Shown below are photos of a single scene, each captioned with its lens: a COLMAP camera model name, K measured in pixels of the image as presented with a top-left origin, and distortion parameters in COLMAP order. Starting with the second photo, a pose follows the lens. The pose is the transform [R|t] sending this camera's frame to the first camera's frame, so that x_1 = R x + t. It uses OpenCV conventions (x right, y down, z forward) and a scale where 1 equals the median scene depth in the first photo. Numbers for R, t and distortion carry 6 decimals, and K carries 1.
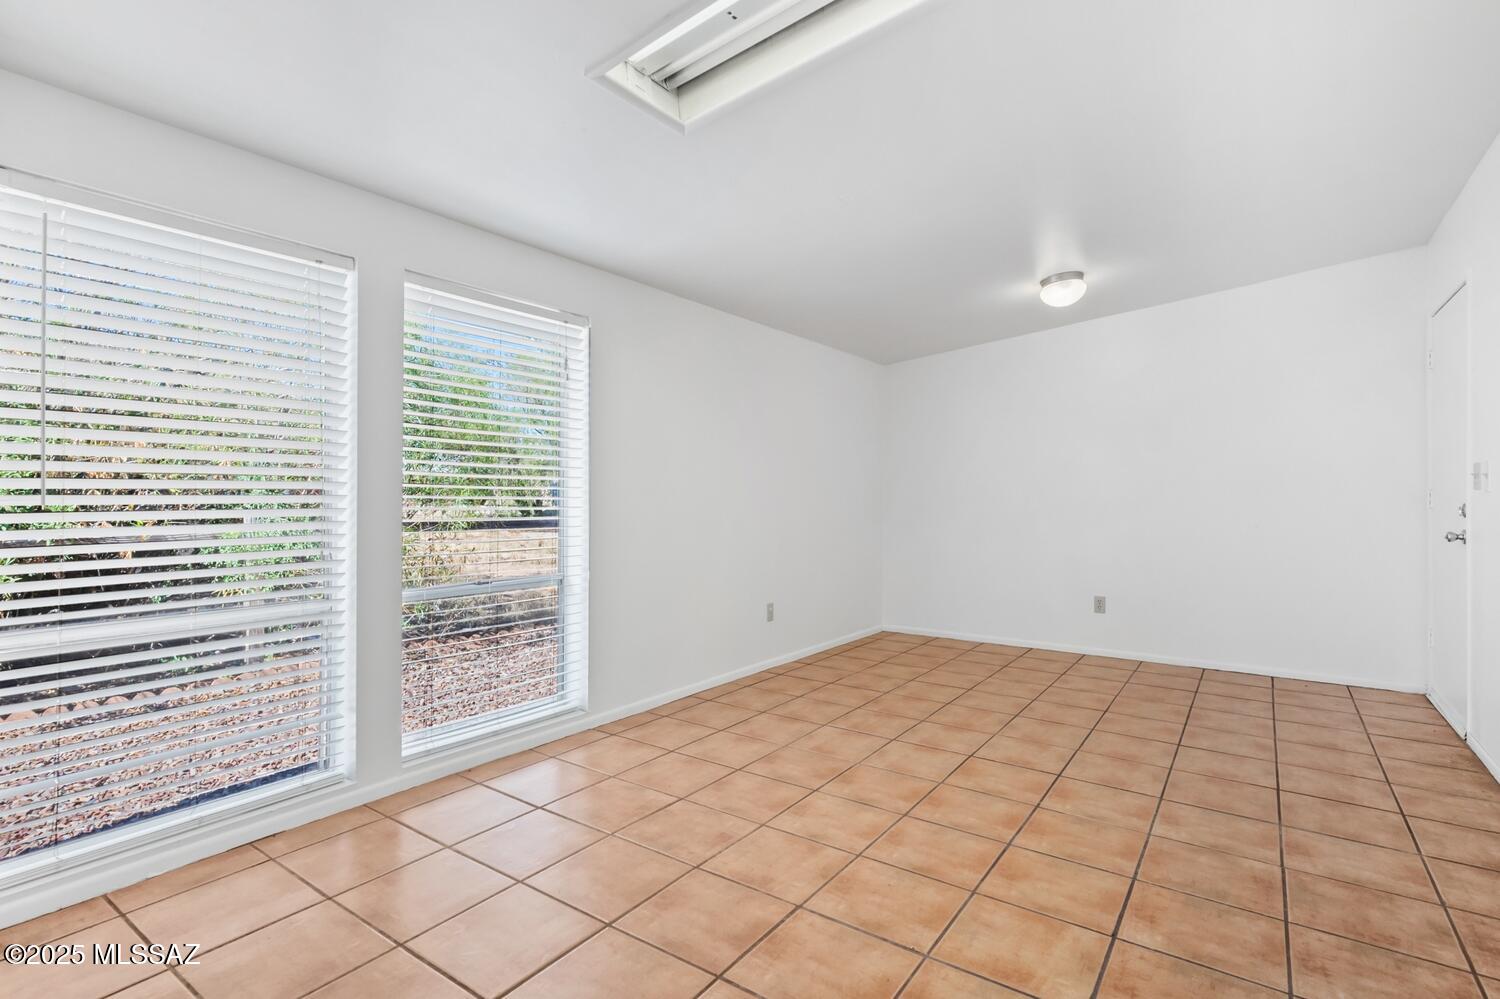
lens RADIAL K [[721.5, 0, 749.7], [0, 721.5, 498.5], [0, 0, 1]] dist [-0.003128, 0.001798]
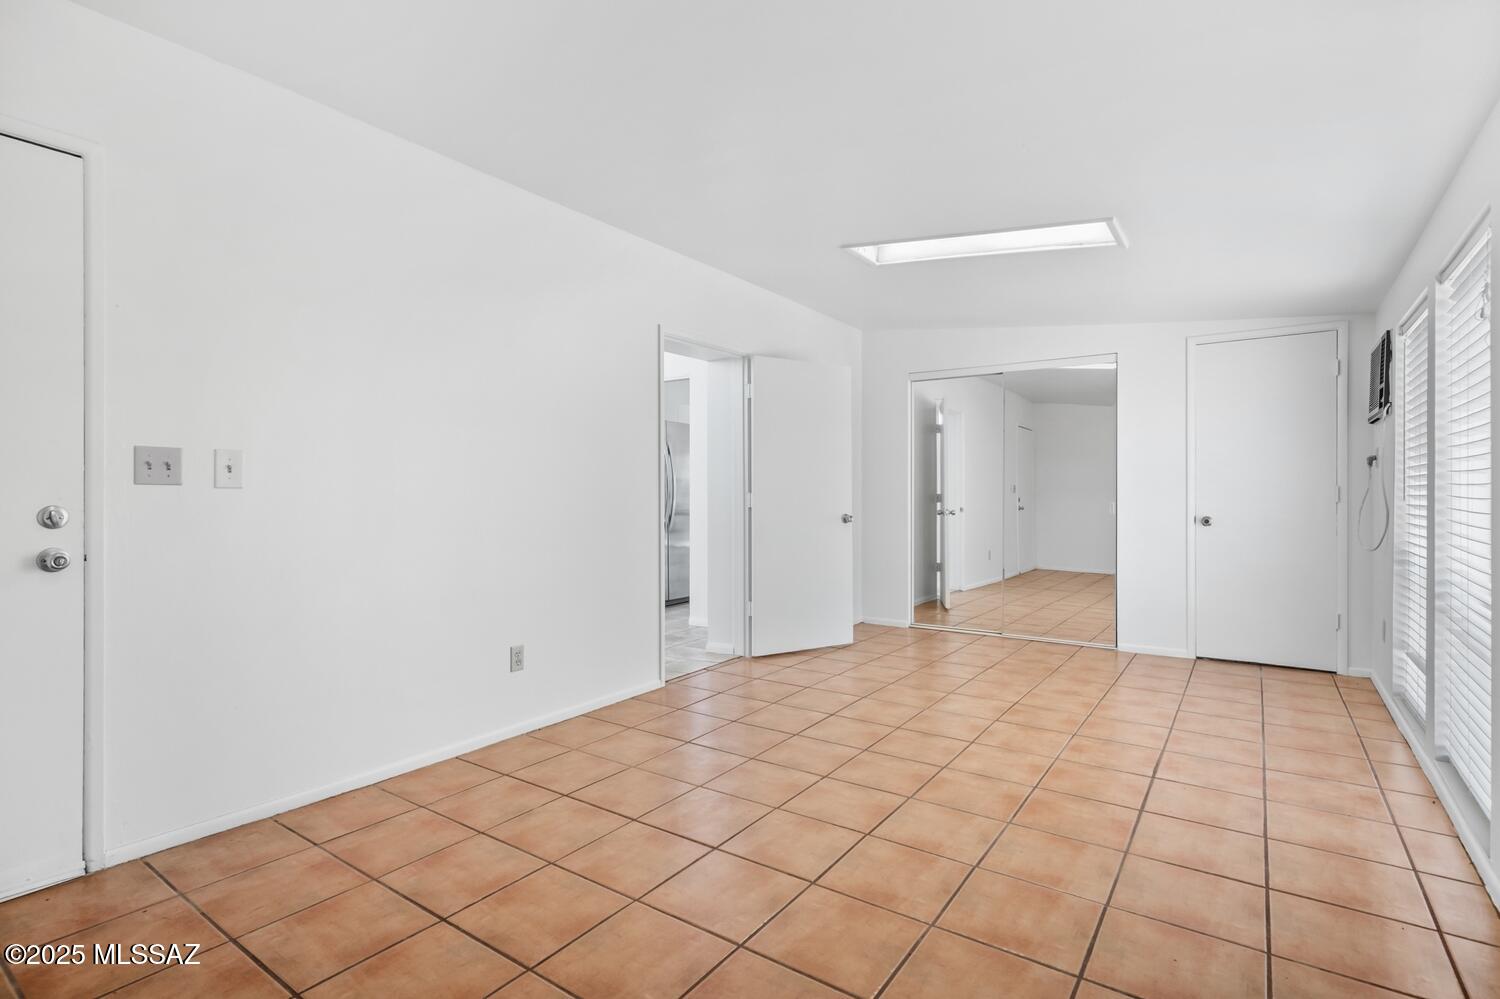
lens RADIAL K [[721.5, 0, 751.7], [0, 721.5, 496.0], [0, 0, 1]] dist [-0.003128, 0.001798]
pose [[-0.999998, -0.000965, 0.001558, 0.491639], [-0.000957, 0.999986, 0.005196, -0.006797], [-0.001563, 0.005195, -0.999985, 2.025849]]
